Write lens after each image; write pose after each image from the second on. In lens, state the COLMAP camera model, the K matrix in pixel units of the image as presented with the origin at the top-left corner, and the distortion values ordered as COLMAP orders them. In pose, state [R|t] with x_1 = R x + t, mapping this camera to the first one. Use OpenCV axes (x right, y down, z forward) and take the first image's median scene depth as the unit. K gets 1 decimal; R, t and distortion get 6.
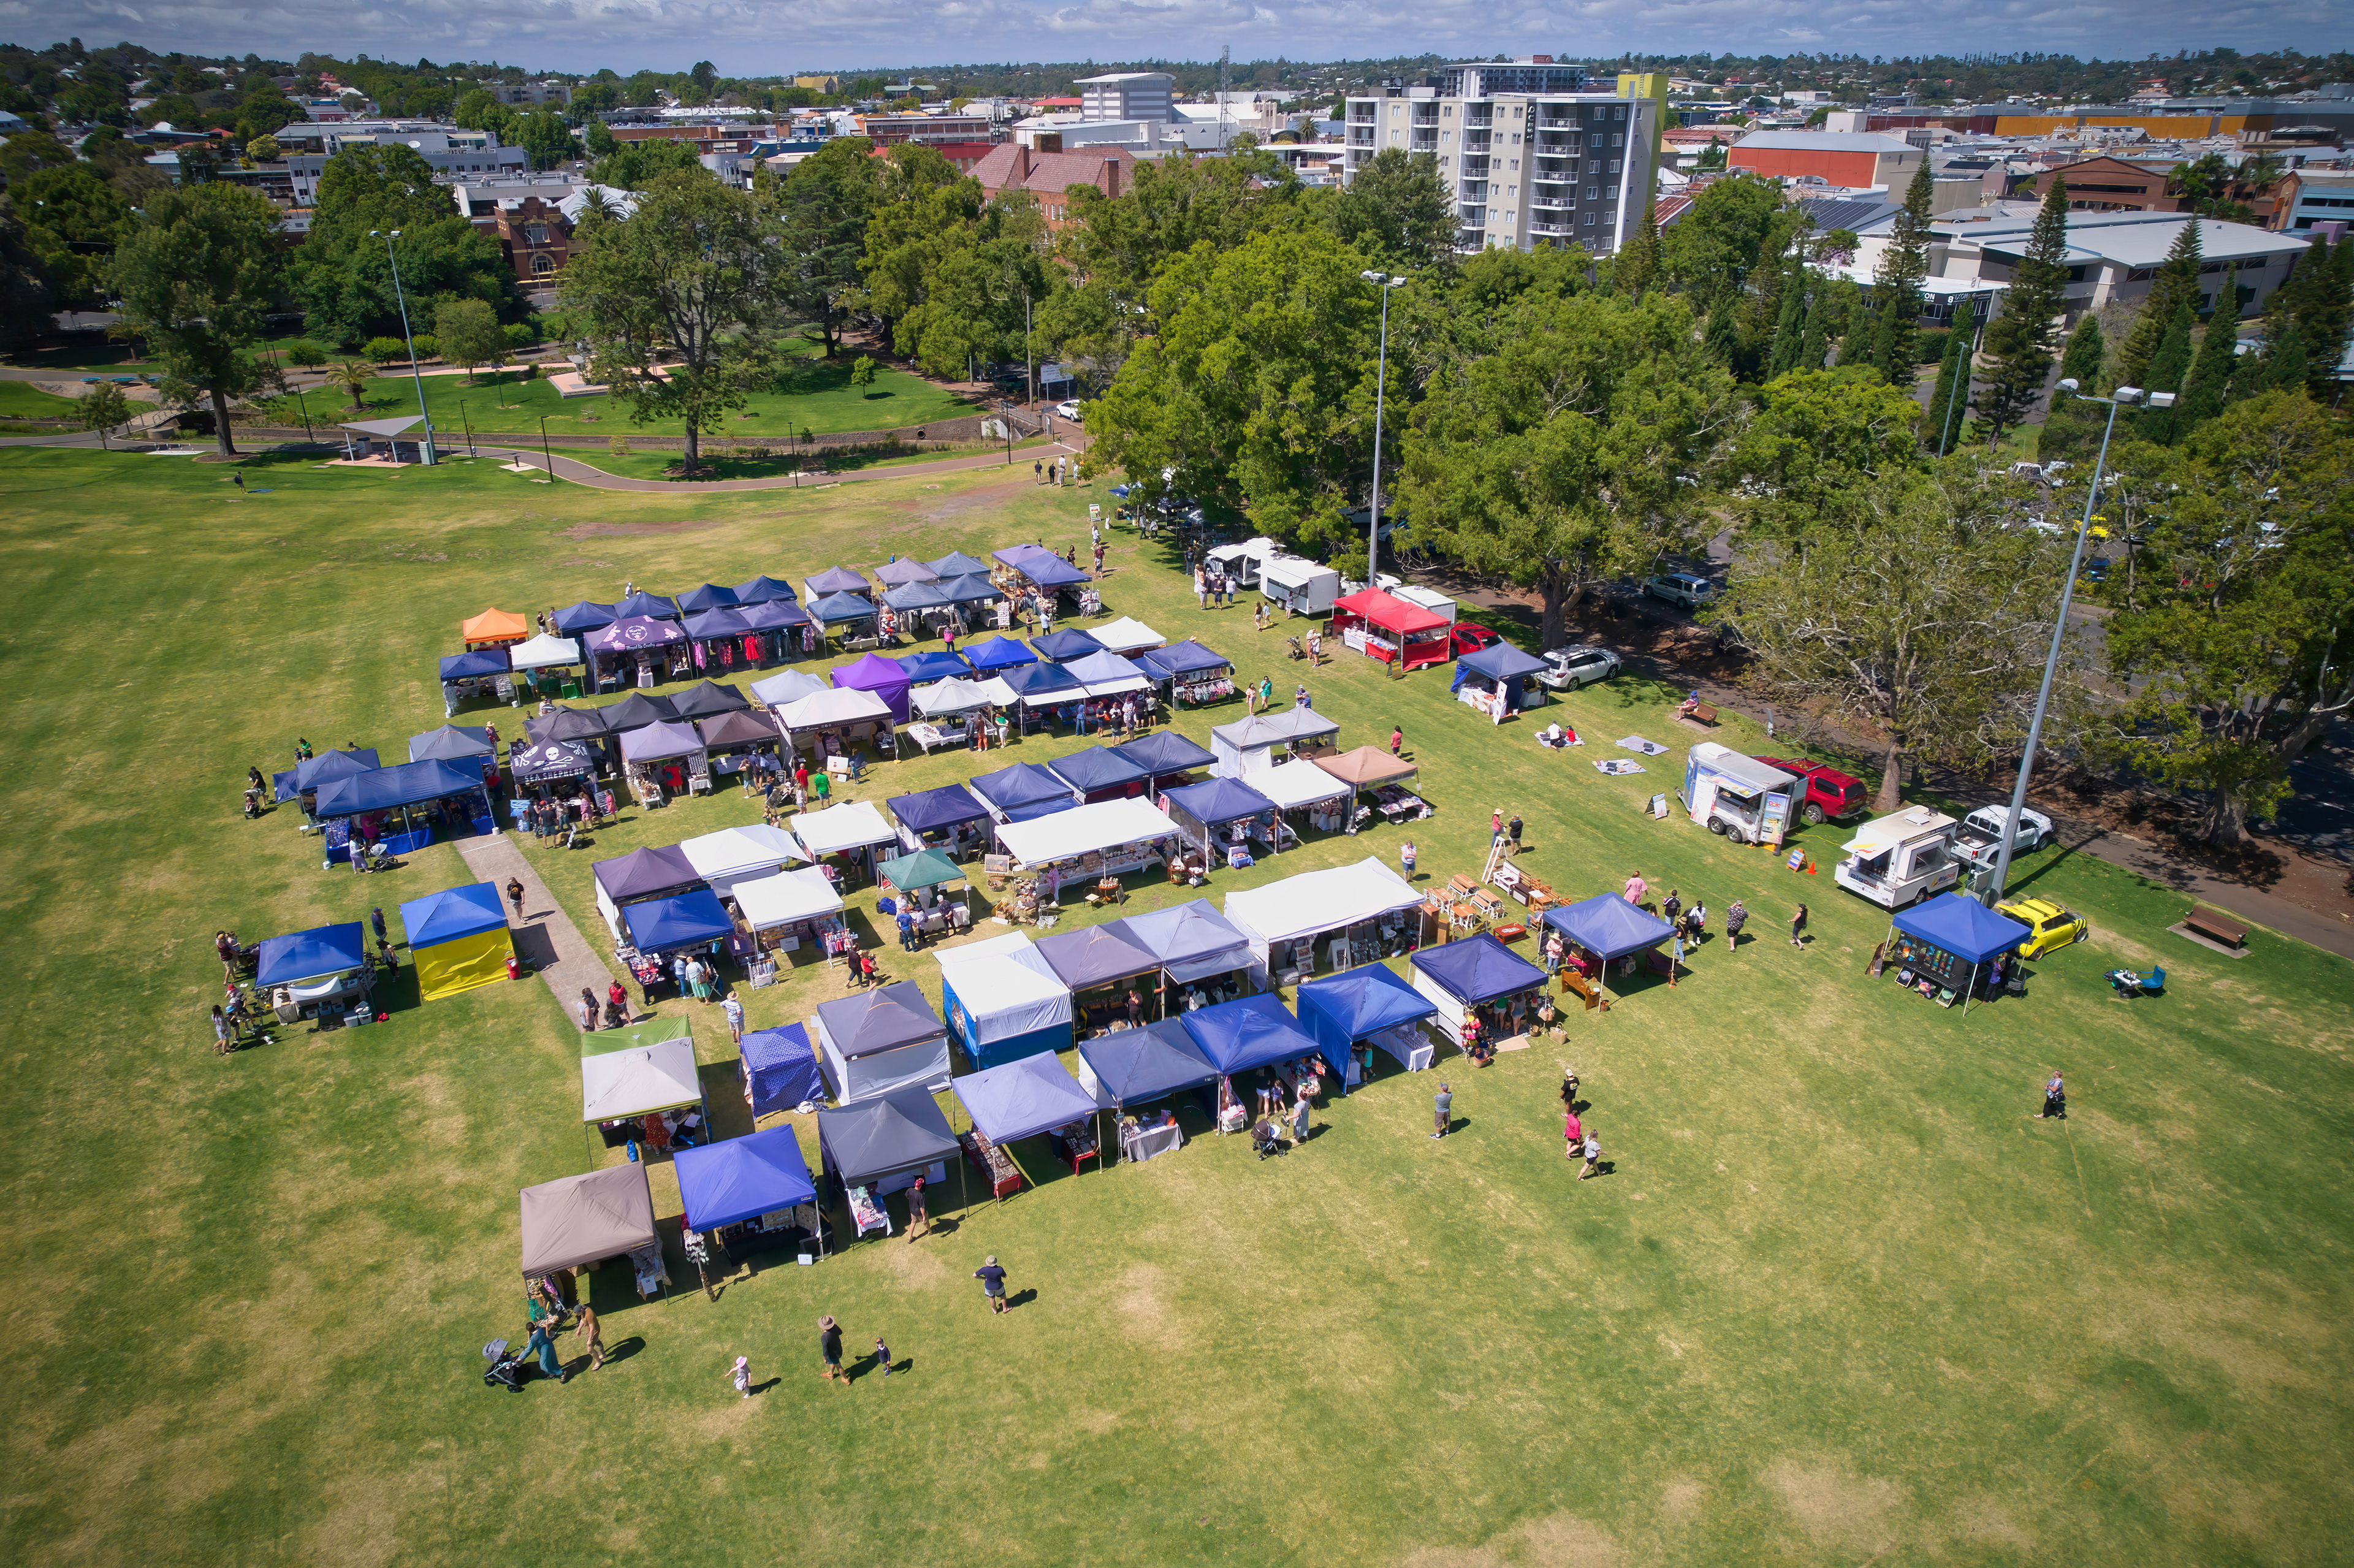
lens RADIAL K [[1526.6, 0, 1190.8], [0, 1526.6, 802.0], [0, 0, 1]] dist [-0.077737, 0.074471]
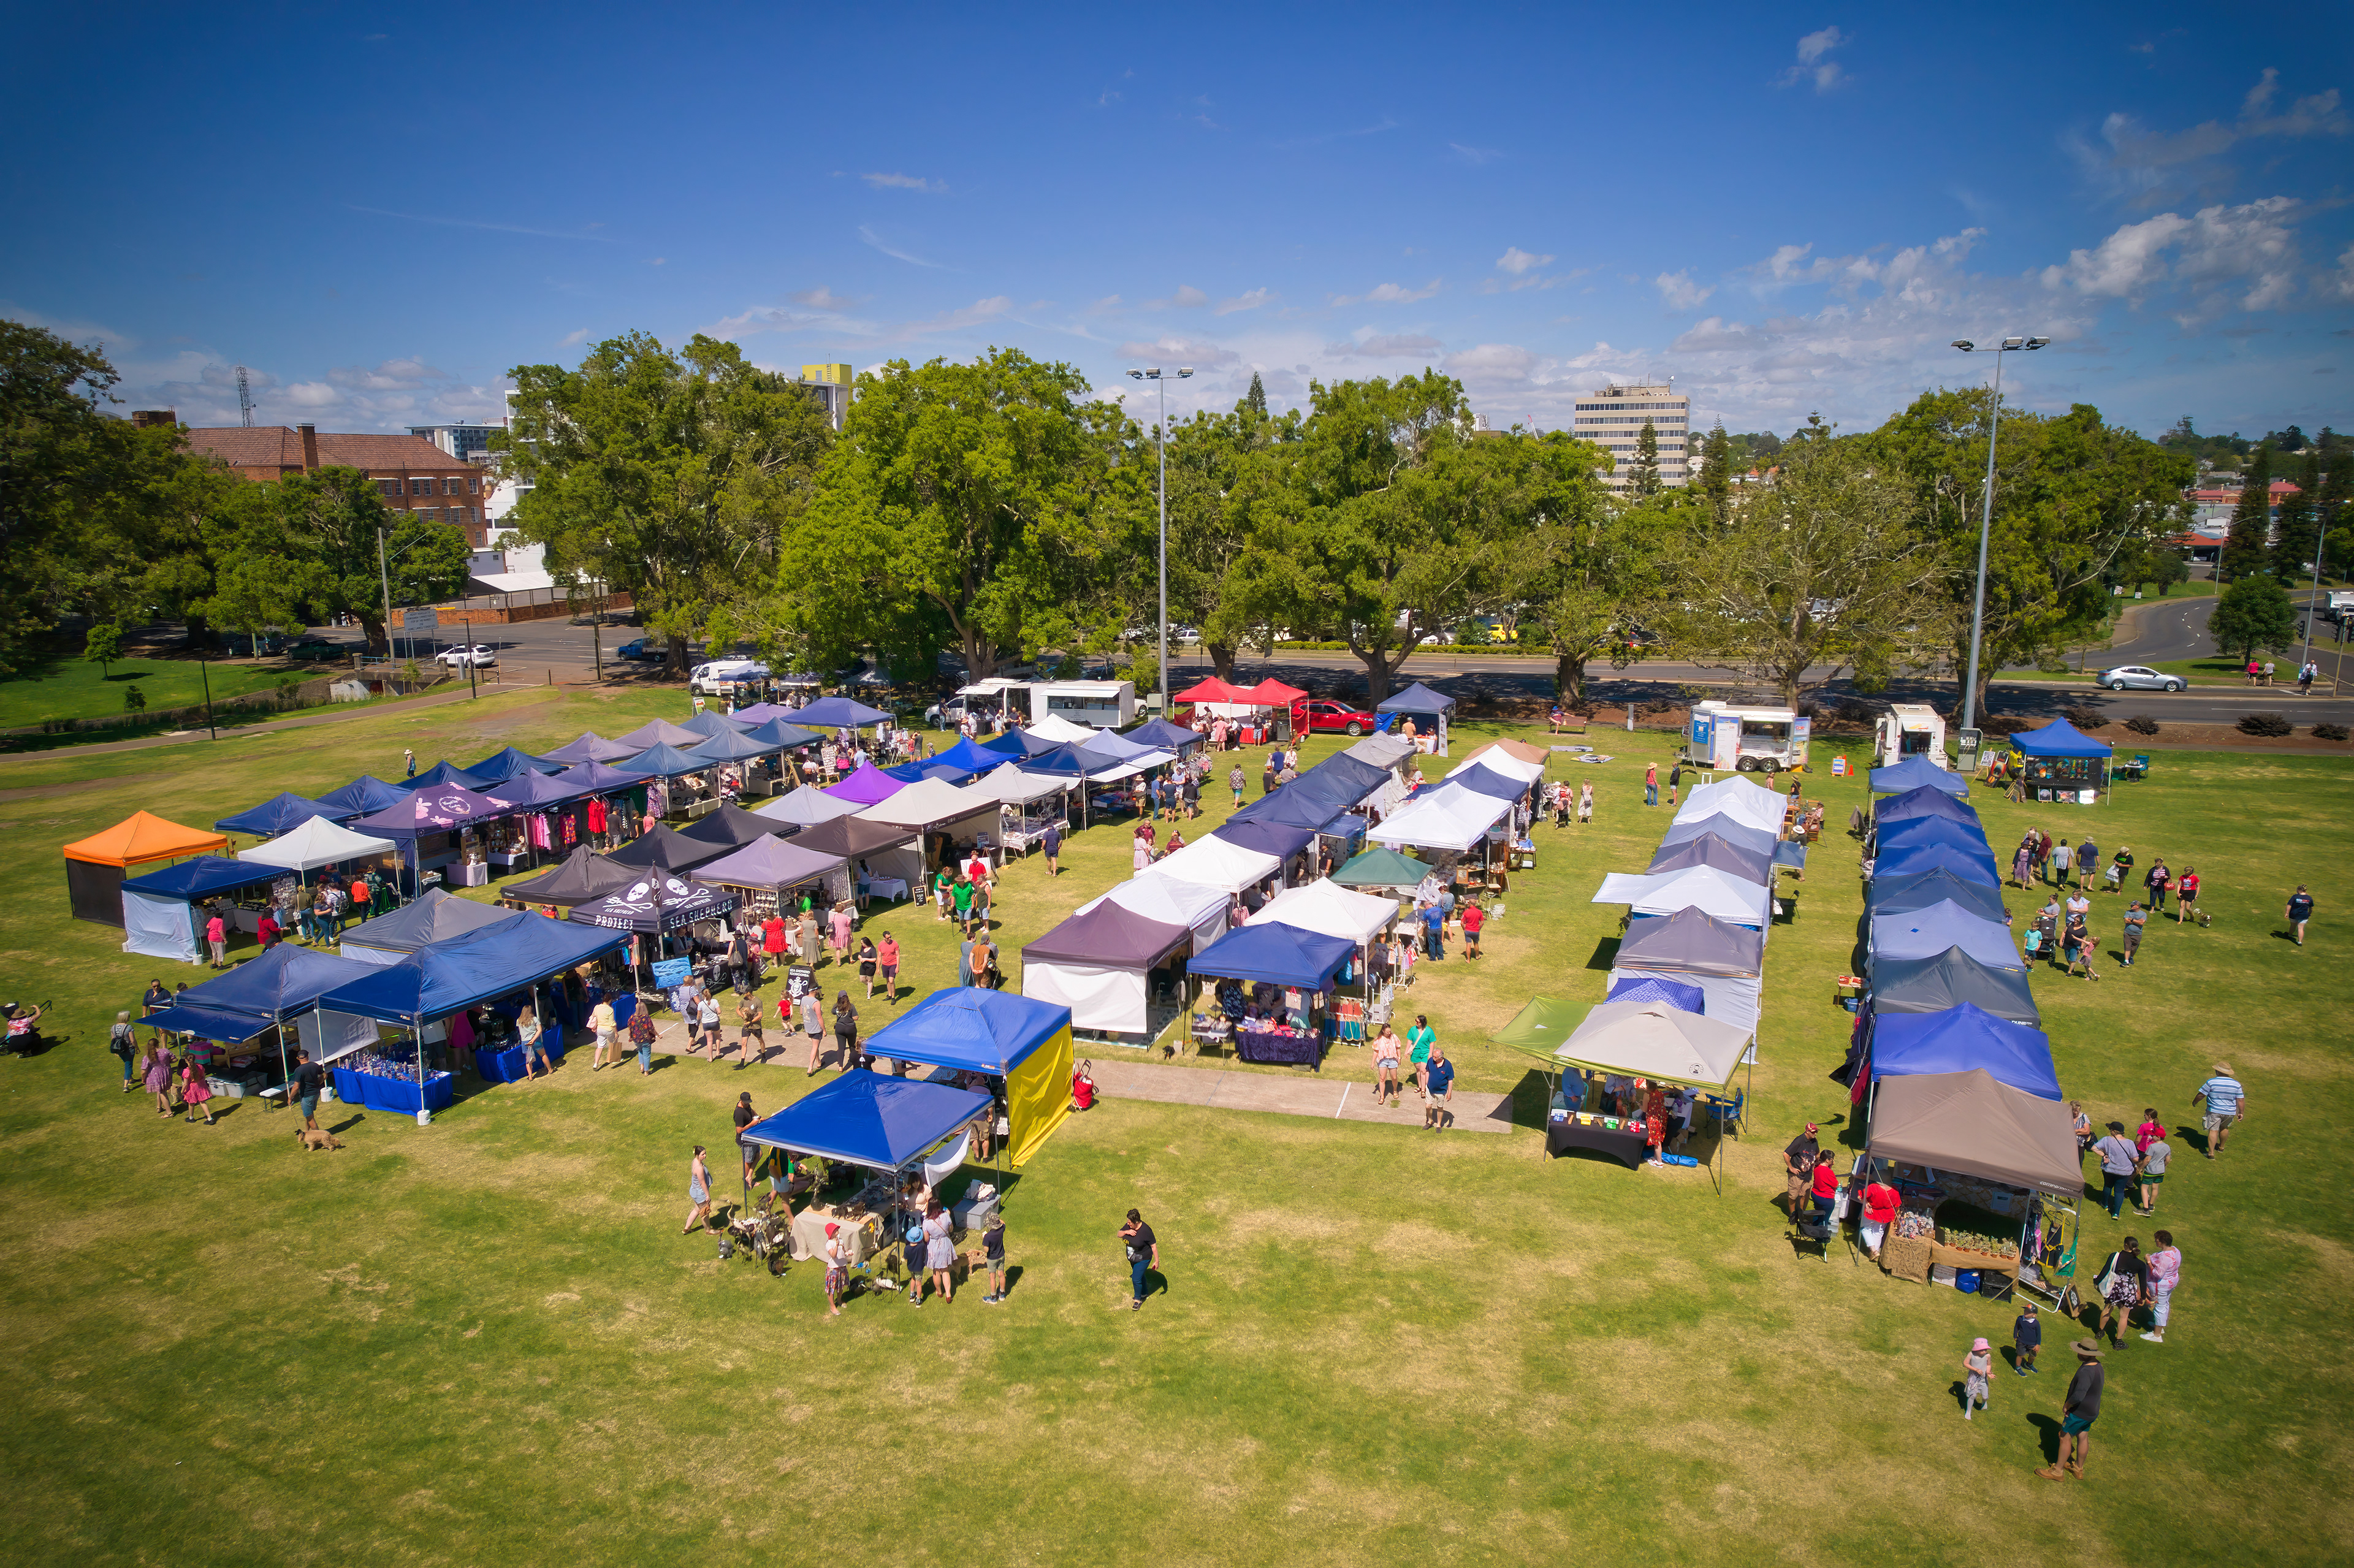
lens RADIAL K [[1508.1, 0, 1202.6], [0, 1508.1, 795.1], [0, 0, 1]] dist [-0.082457, 0.077205]
pose [[0.771313, -0.132383, 0.622535, -0.623380], [0.274155, 0.951839, -0.137264, 0.074969], [-0.574382, 0.276545, 0.770460, 0.378900]]
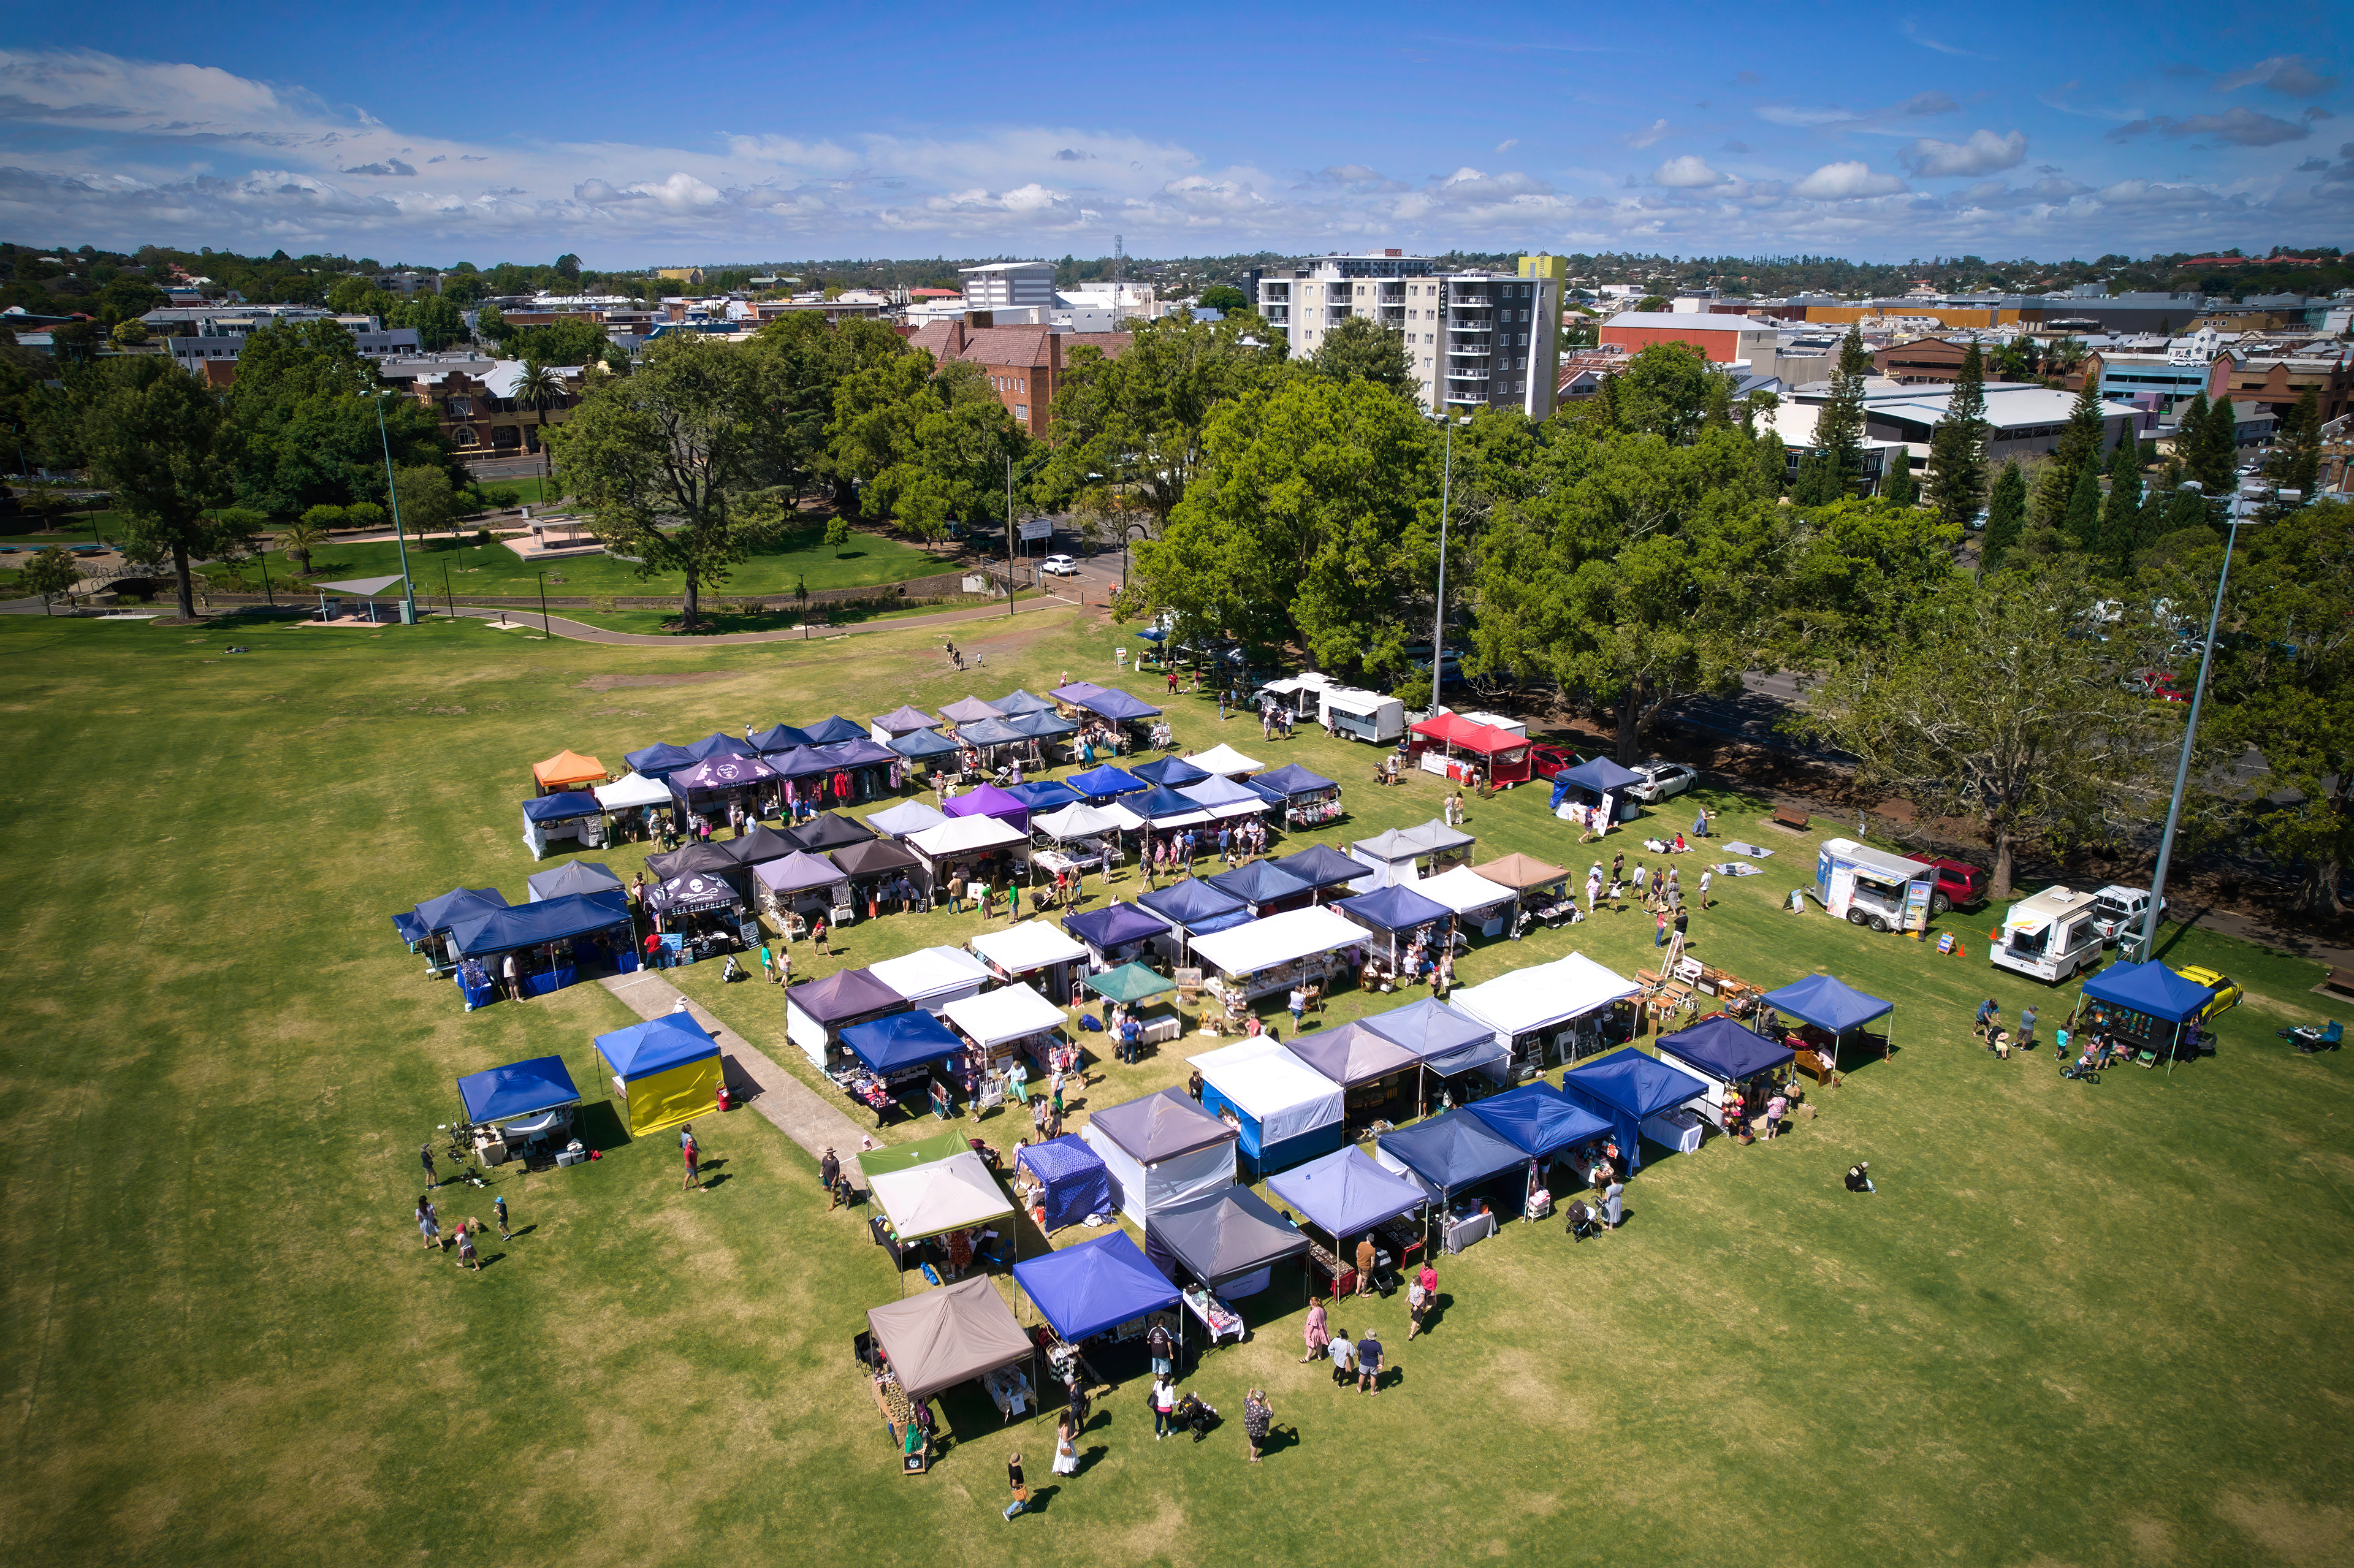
lens RADIAL K [[1526.6, 0, 1190.8], [0, 1526.6, 802.0], [0, 0, 1]] dist [-0.077737, 0.074471]
pose [[0.995218, -0.027716, 0.093659, -0.194642], [0.038092, 0.993103, -0.110883, 0.033455], [-0.089940, 0.113921, 0.989410, 0.009576]]
